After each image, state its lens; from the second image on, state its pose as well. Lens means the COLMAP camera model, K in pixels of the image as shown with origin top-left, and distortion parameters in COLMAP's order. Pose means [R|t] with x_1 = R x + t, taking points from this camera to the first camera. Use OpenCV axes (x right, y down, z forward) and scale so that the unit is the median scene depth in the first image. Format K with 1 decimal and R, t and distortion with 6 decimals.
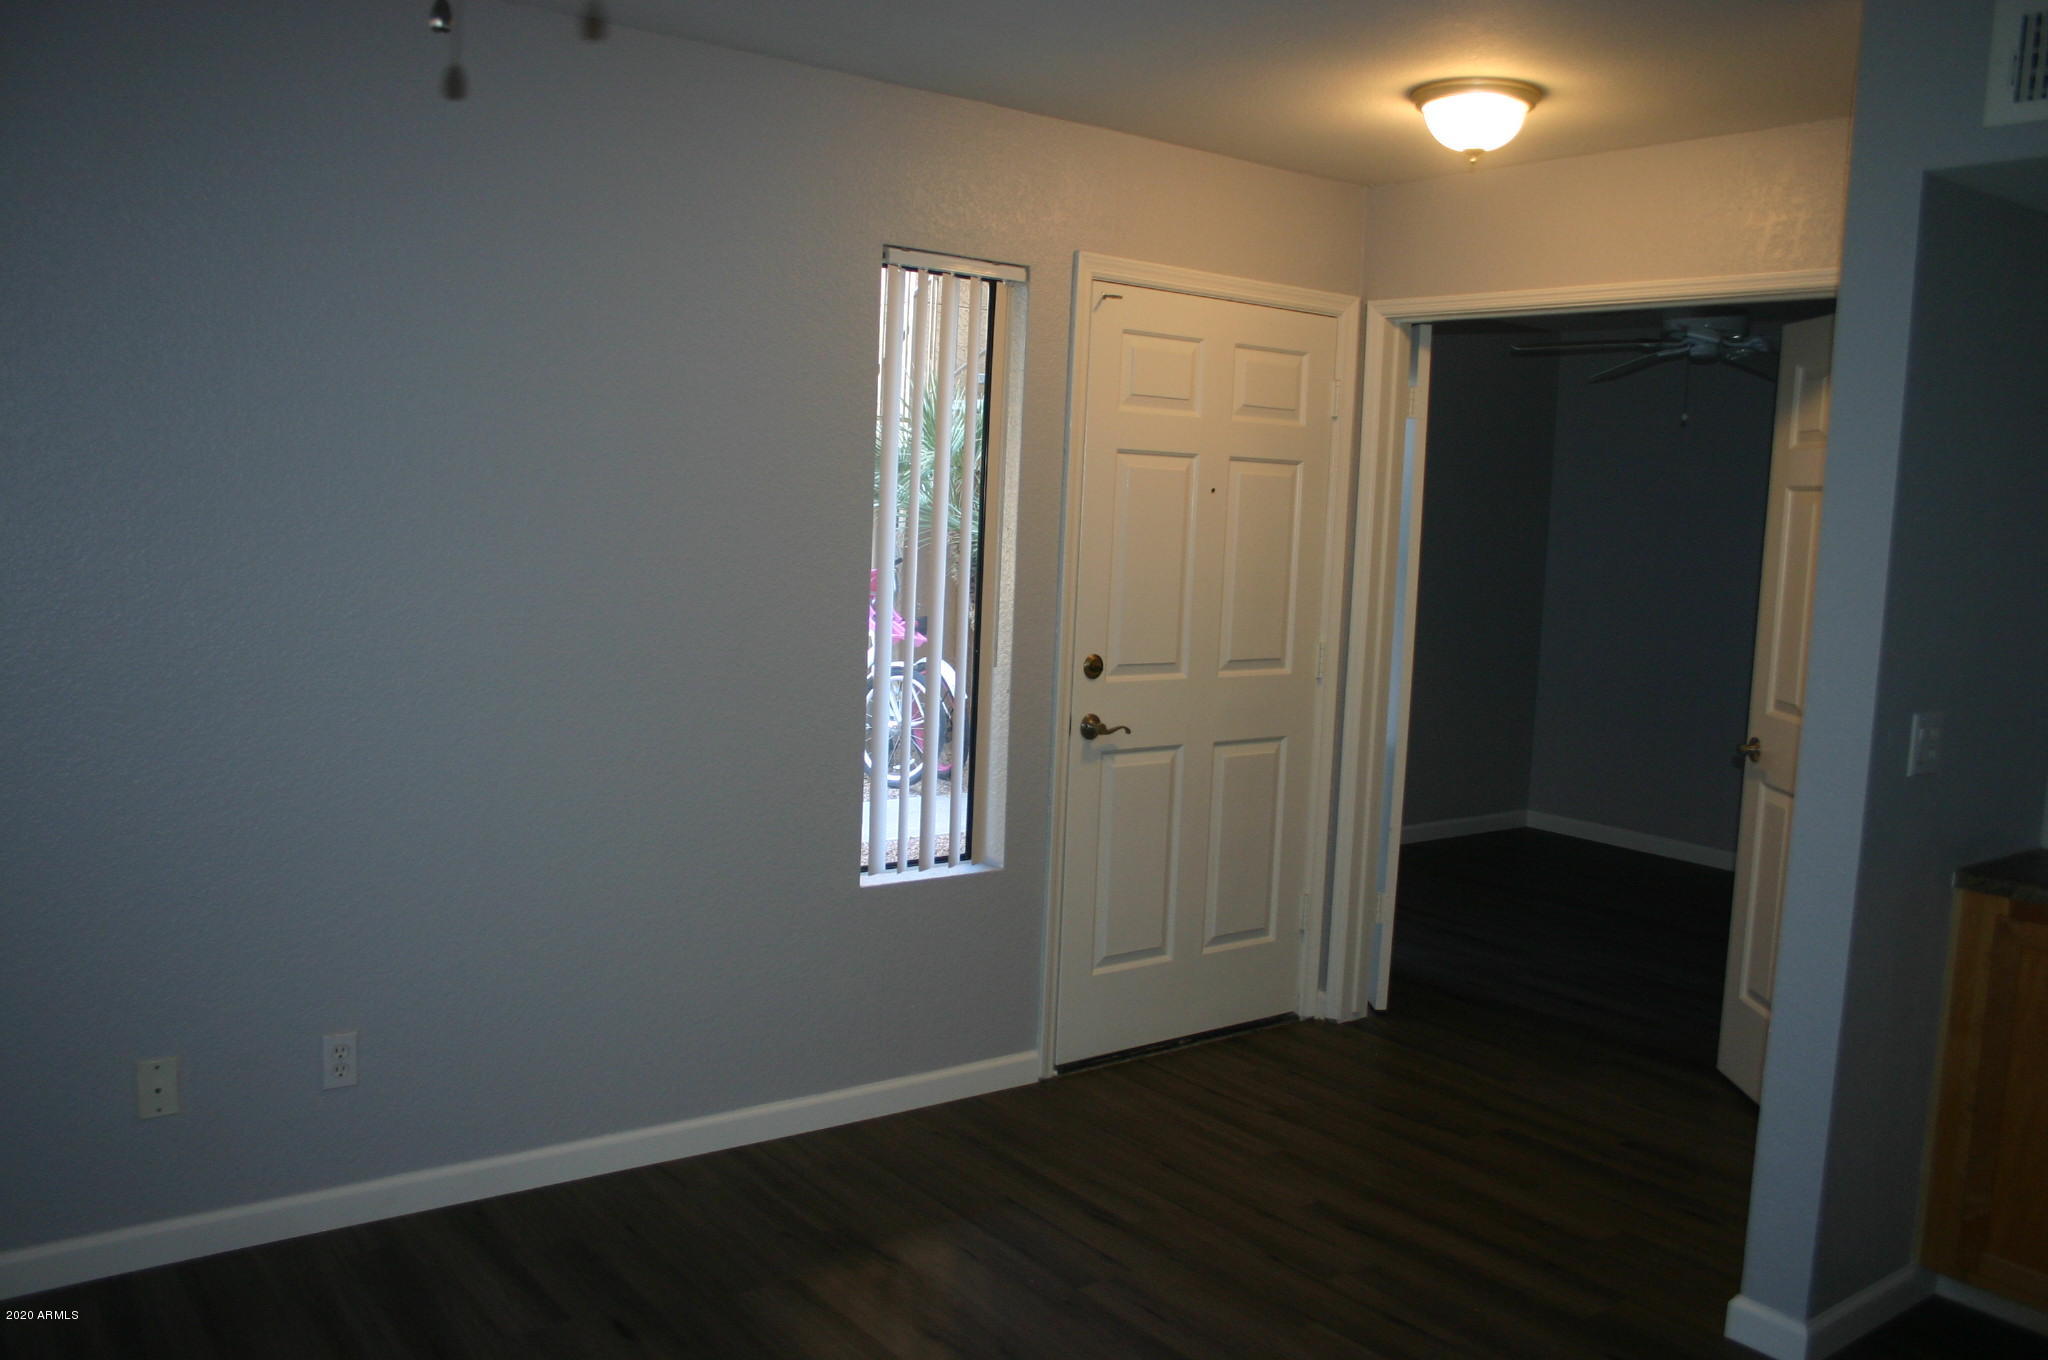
lens RADIAL K [[1712.2, 0, 1034.1], [0, 1712.2, 688.2], [0, 0, 1]] dist [-0.120214, 0.078126]
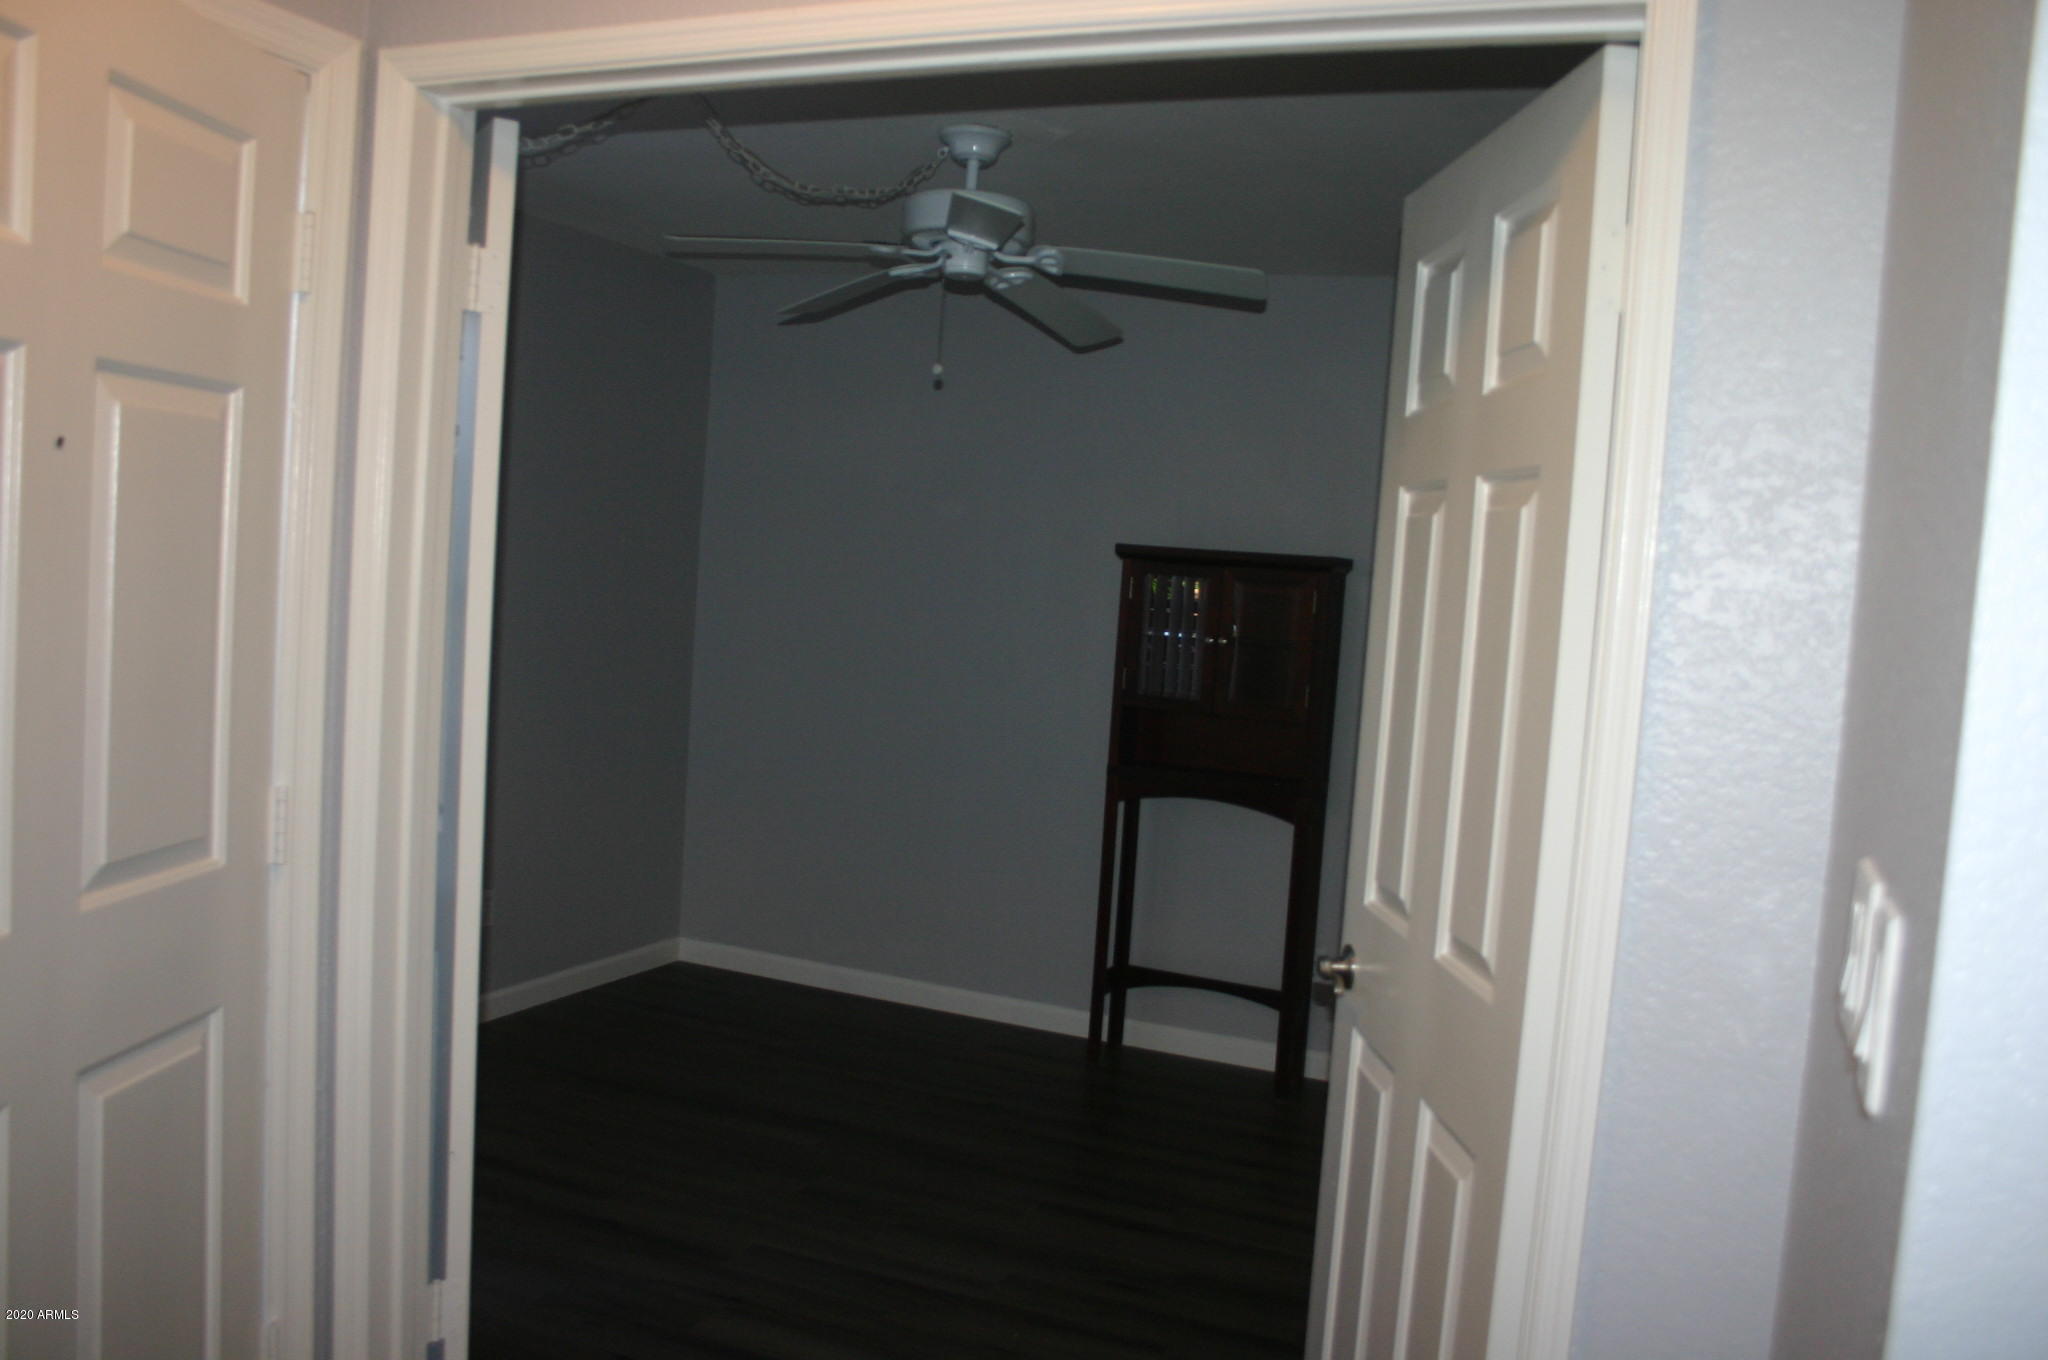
lens RADIAL K [[1712.2, 0, 1023.1], [0, 1712.2, 688.9], [0, 0, 1]] dist [-0.120214, 0.078126]
pose [[0.863787, -0.023860, 0.503292, 0.128243], [0.028089, 0.999605, -0.000821, -0.057647], [-0.503073, 0.014846, 0.864116, 0.577330]]
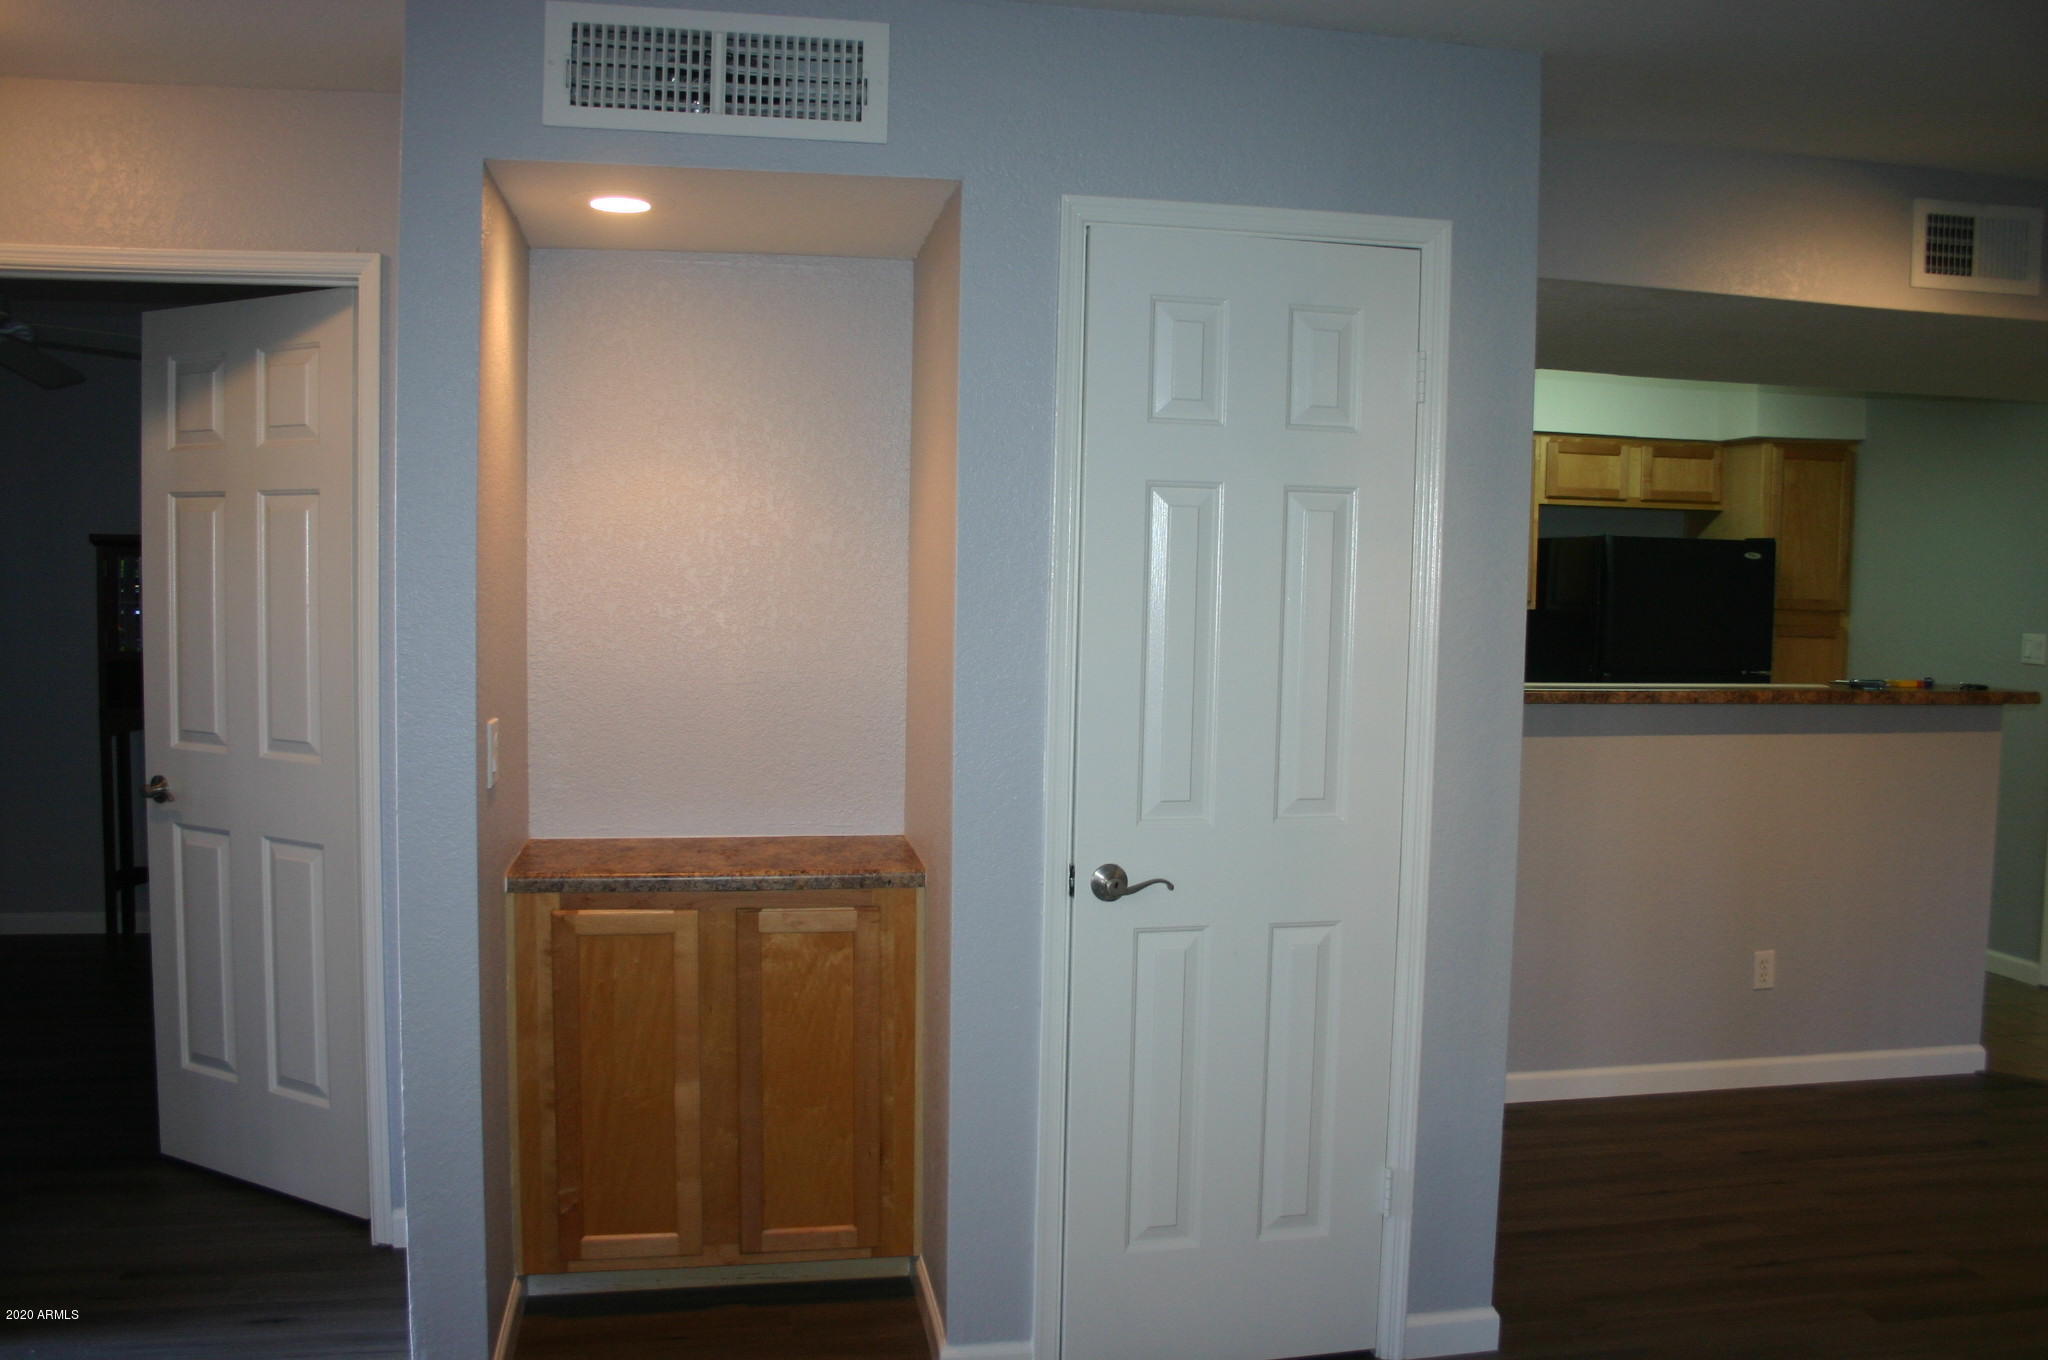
lens RADIAL K [[1712.2, 0, 1030.9], [0, 1712.2, 673.5], [0, 0, 1]] dist [-0.120214, 0.078126]
pose [[0.454662, -0.096220, 0.885451, -0.135181], [0.105876, 0.992937, 0.053535, -0.022412], [-0.884349, 0.069408, 0.461638, 0.184536]]
